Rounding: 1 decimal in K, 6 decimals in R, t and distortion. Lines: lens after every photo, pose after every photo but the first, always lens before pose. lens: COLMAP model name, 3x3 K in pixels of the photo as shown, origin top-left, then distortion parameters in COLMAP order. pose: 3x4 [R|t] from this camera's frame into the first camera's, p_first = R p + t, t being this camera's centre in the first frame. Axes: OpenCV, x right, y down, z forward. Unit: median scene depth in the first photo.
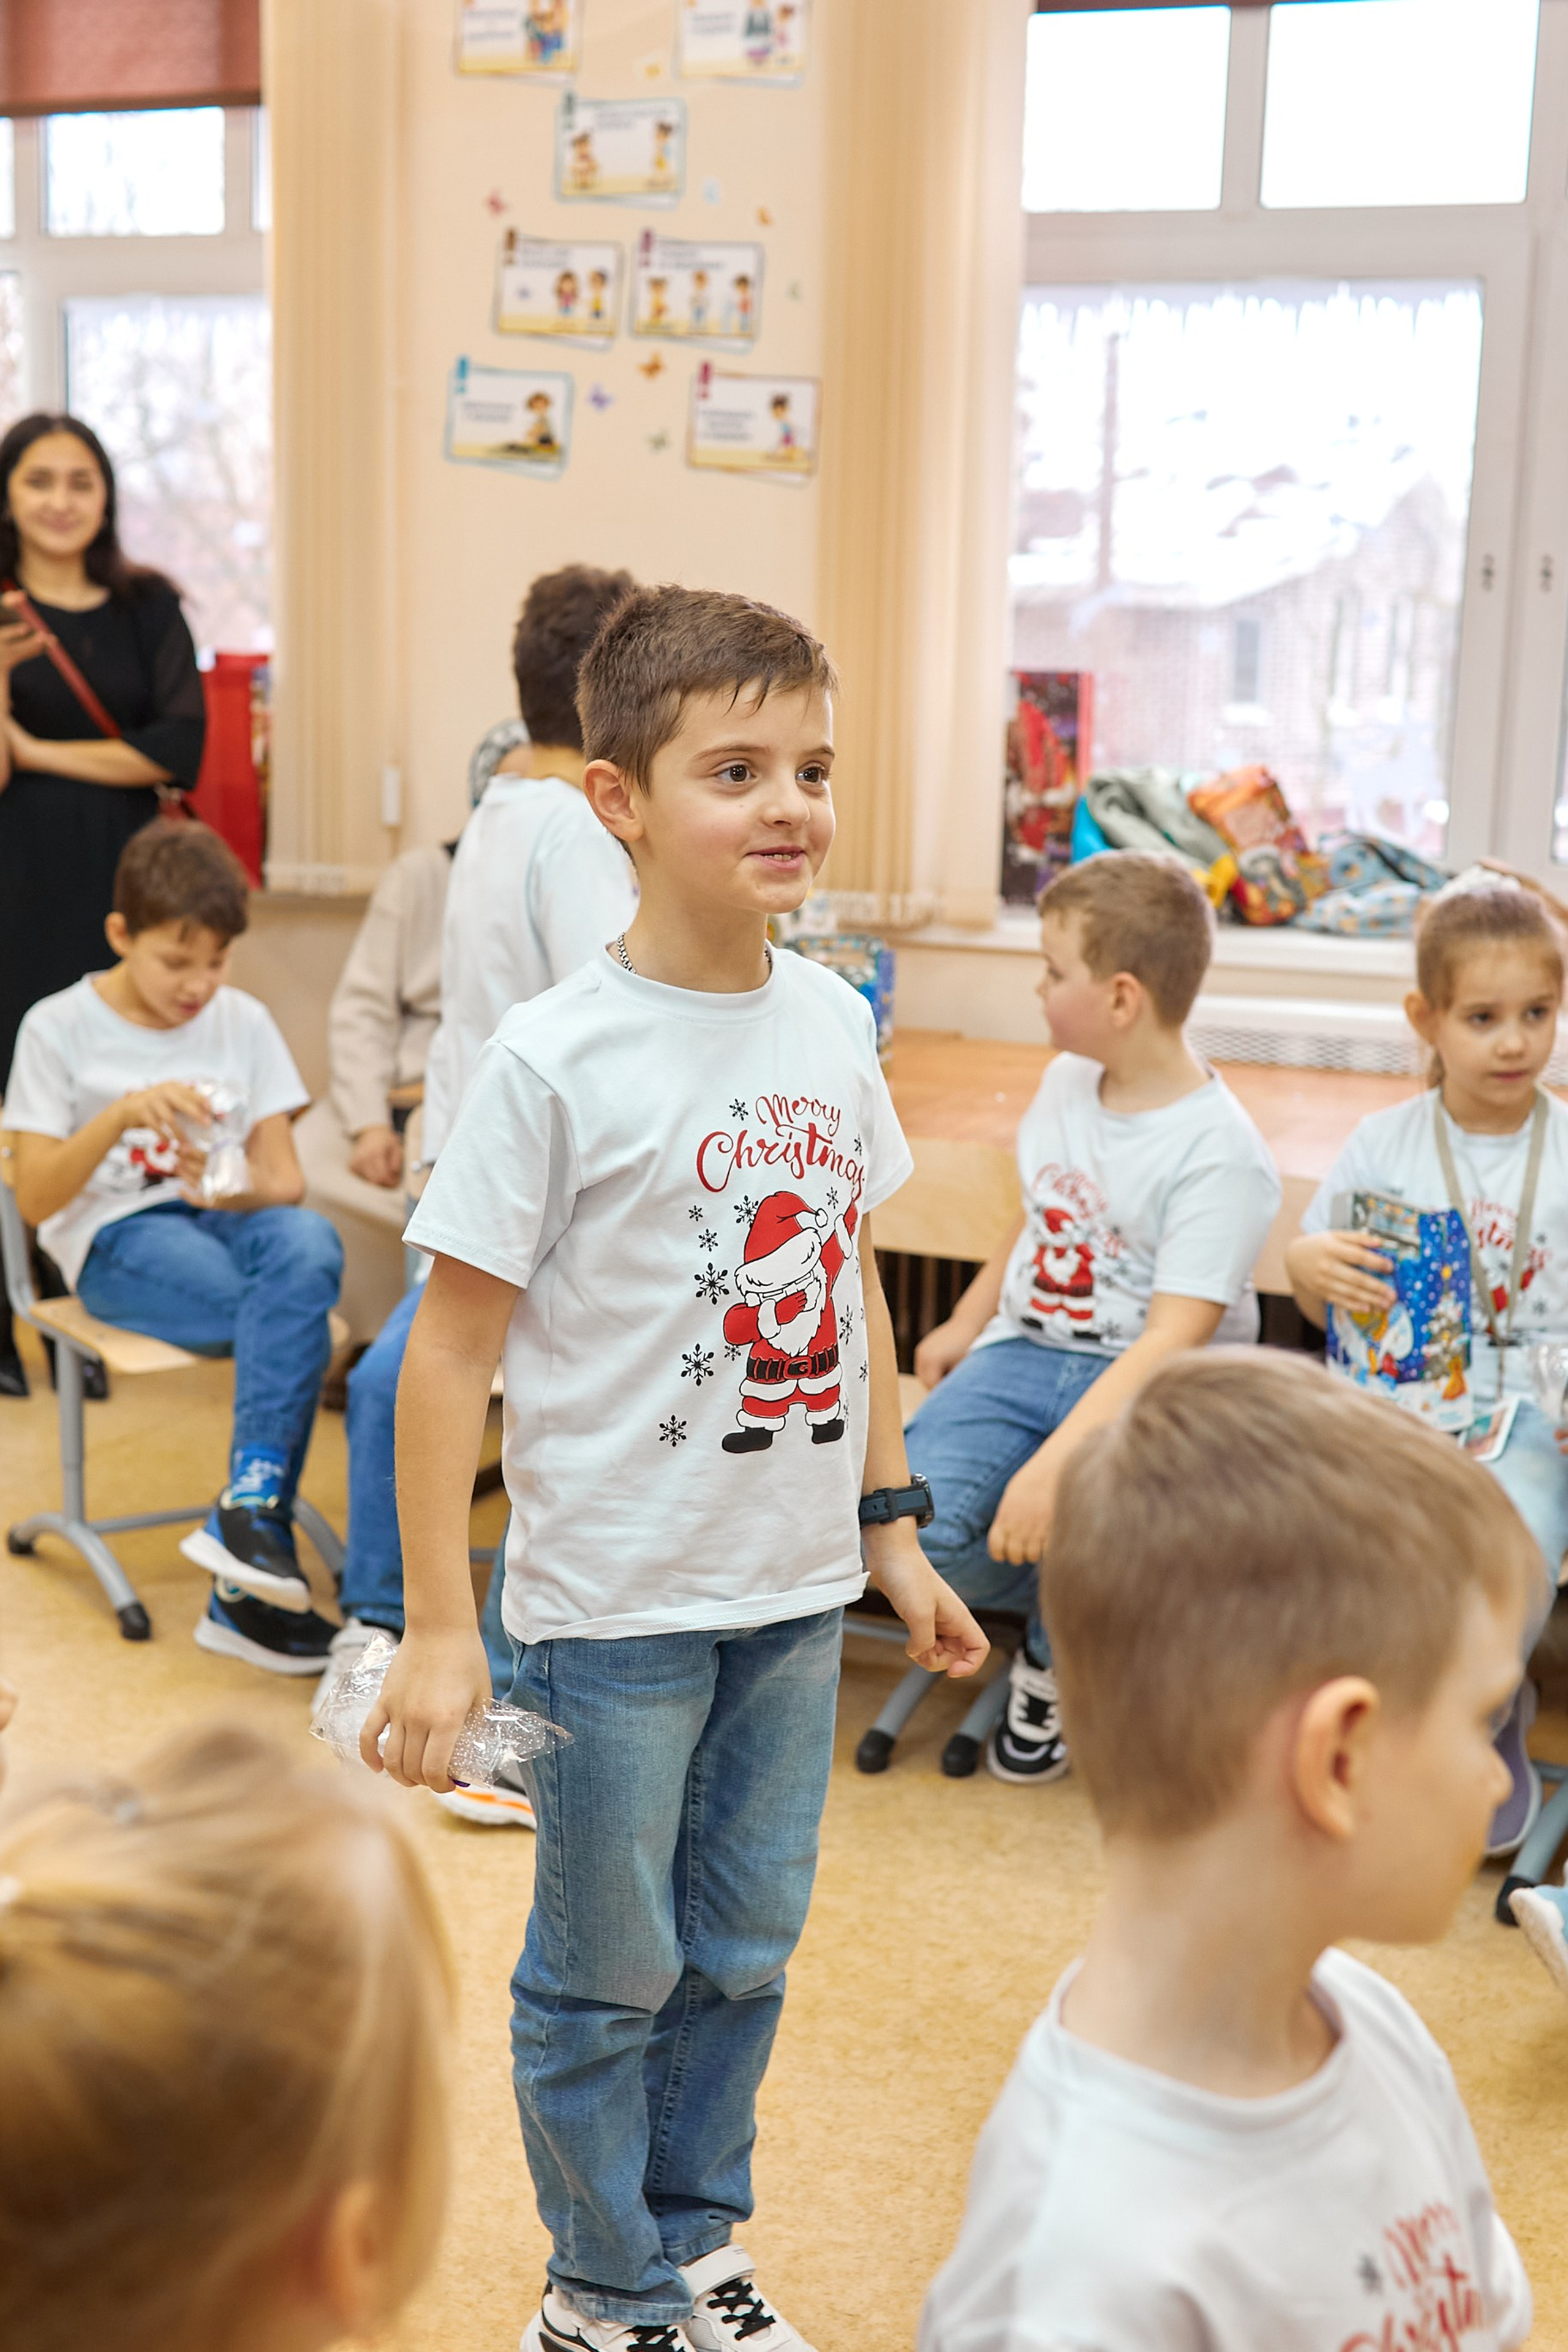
lens RADIAL K [[3062.1, 0, 783.0], [0, 3062.1, 1174.3], [0, 0, 1]] dist [0.036444, -0.083547]
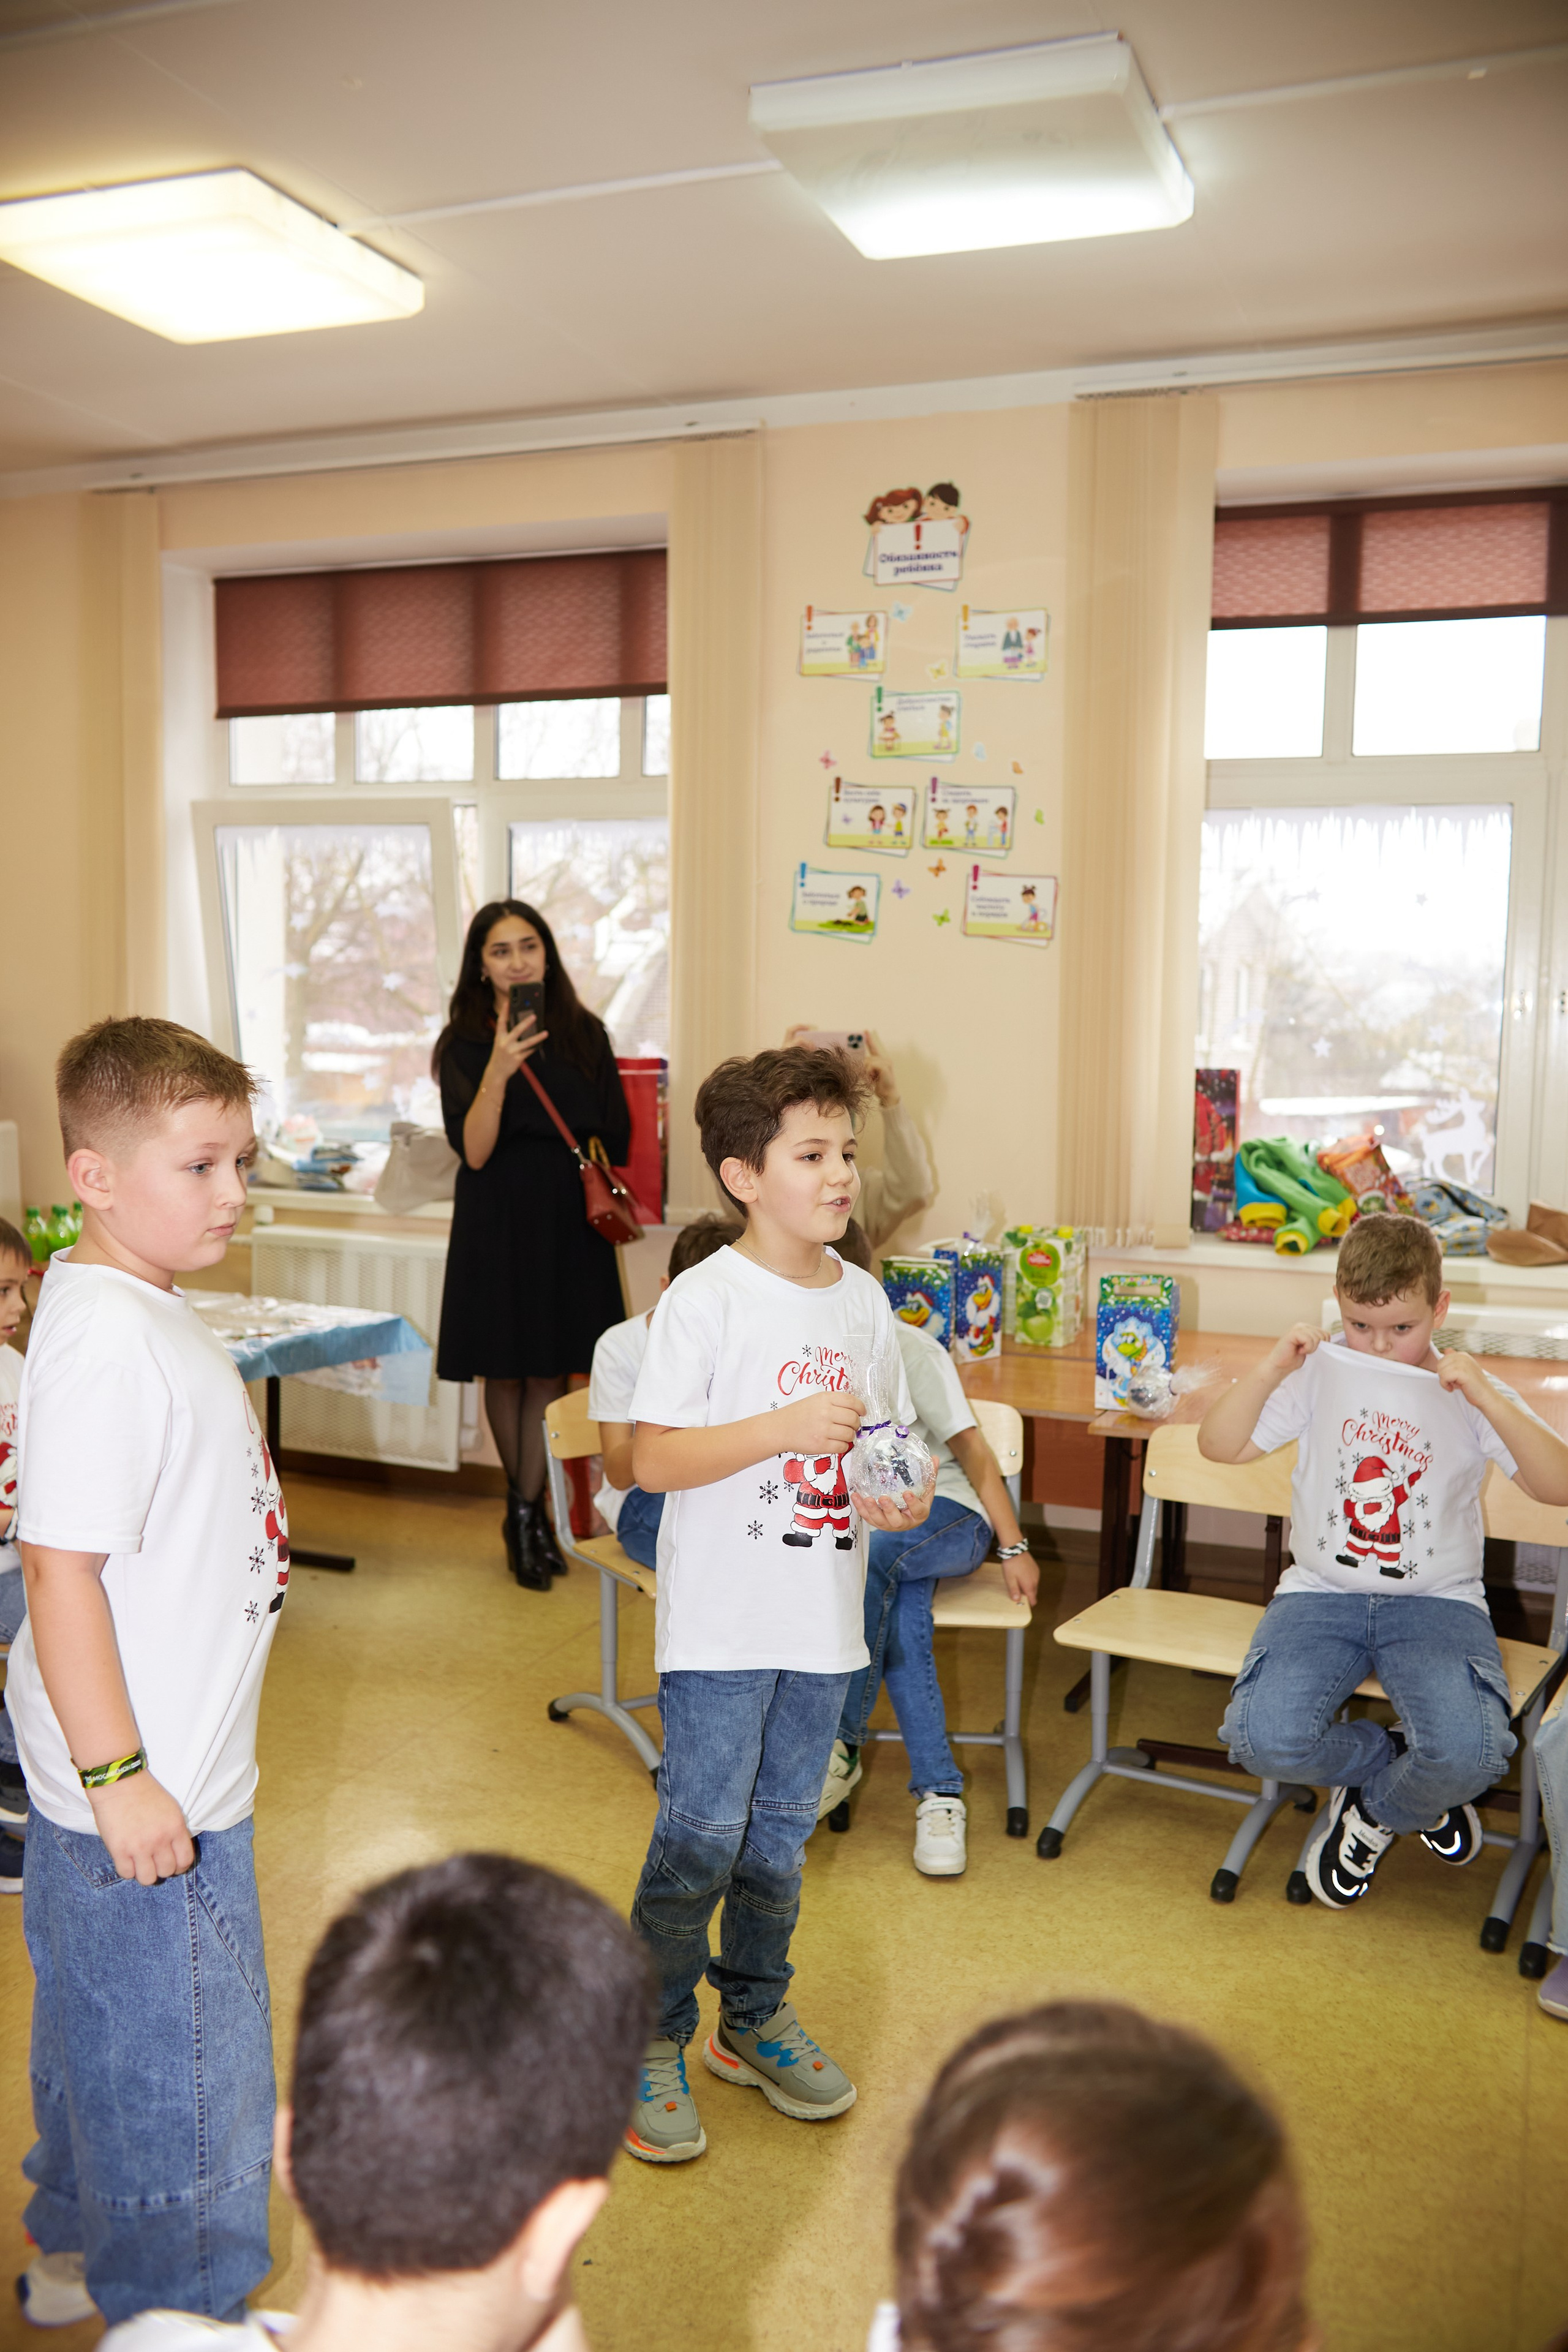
lens RADIAL K [[2039.1, 0, 783.5], [0, 2039.1, 1183.0], [0, 0, 1]] dist [-0.007004, -0.004216]
pose [[0.999878, -0.012138, -0.009792, -0.109352], [0.011322, 0.996775, -0.079451, -0.037518], [0.010725, 0.079330, 0.996791, 0.042943]]
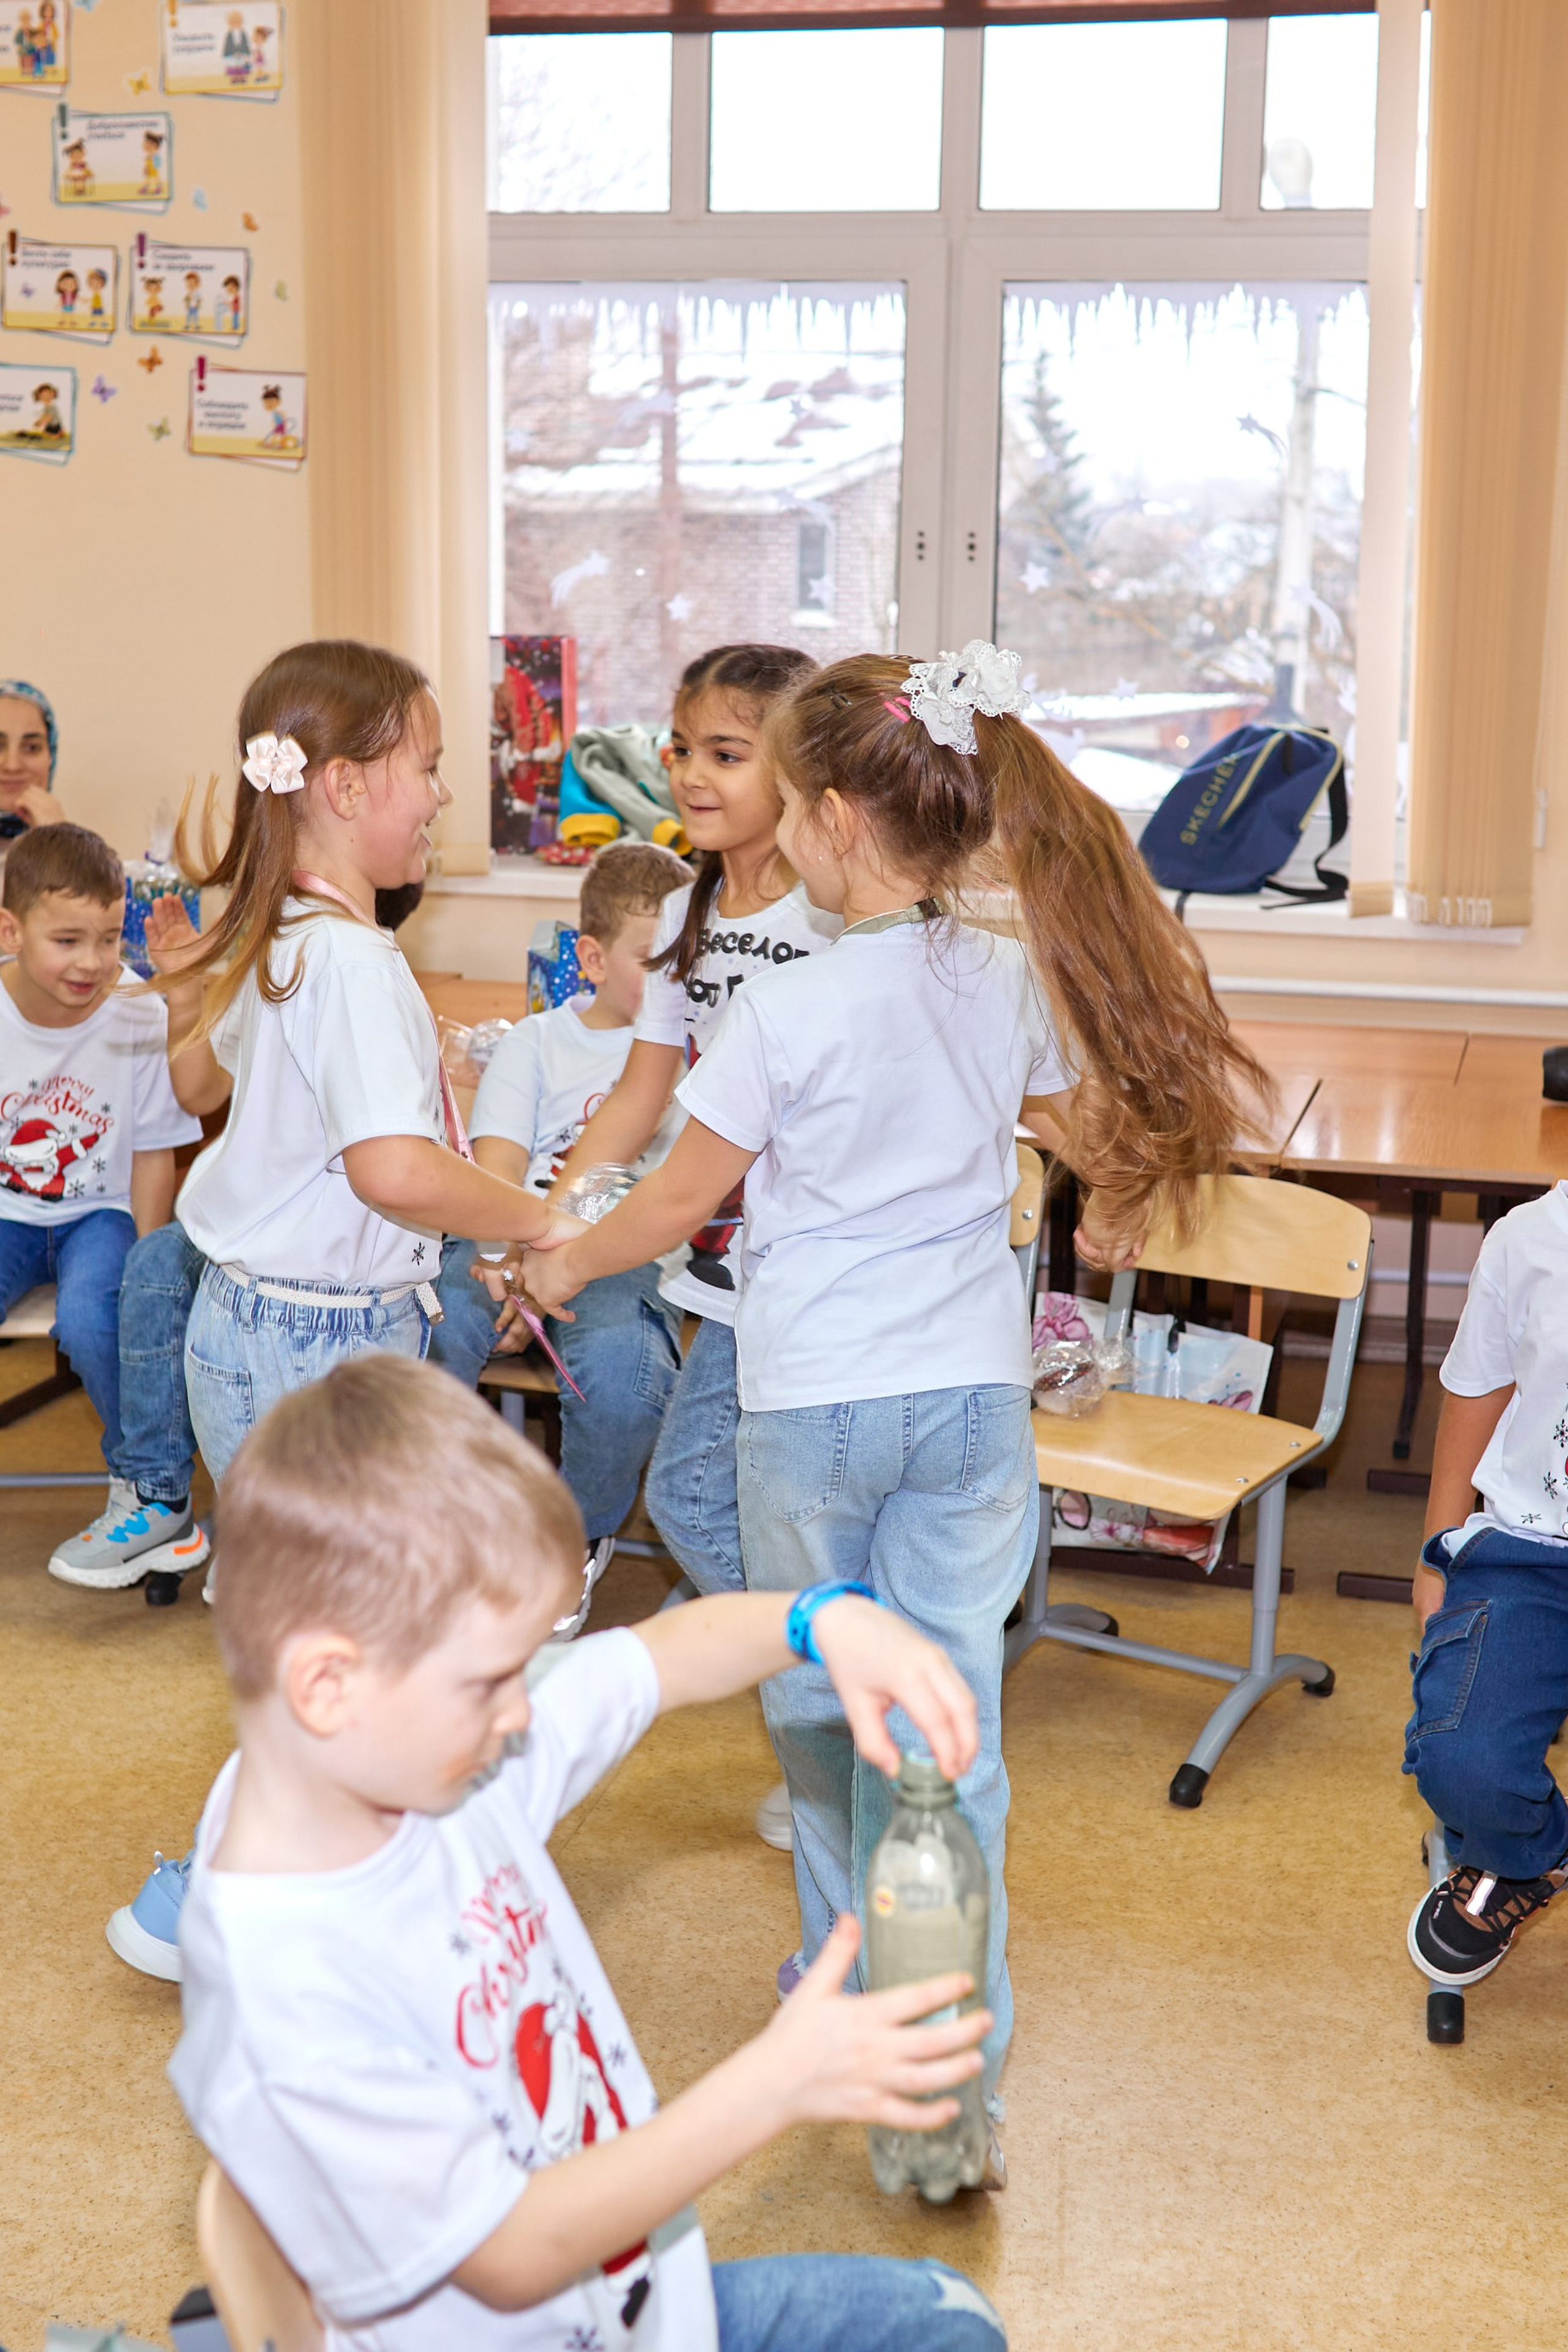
lens RADIAL K [[3058.6, 0, 783.2], [0, 3058.6, 1176.2], [0, 0, 1]] dist [-0.000595, -0.026067]
pose [[0.991201, -0.037962, 0.126807, 0.030369], [0.033652, 0.998786, 0.035960, -0.009104], [-0.128018, -0.031376, 0.991275, -0.099162]]
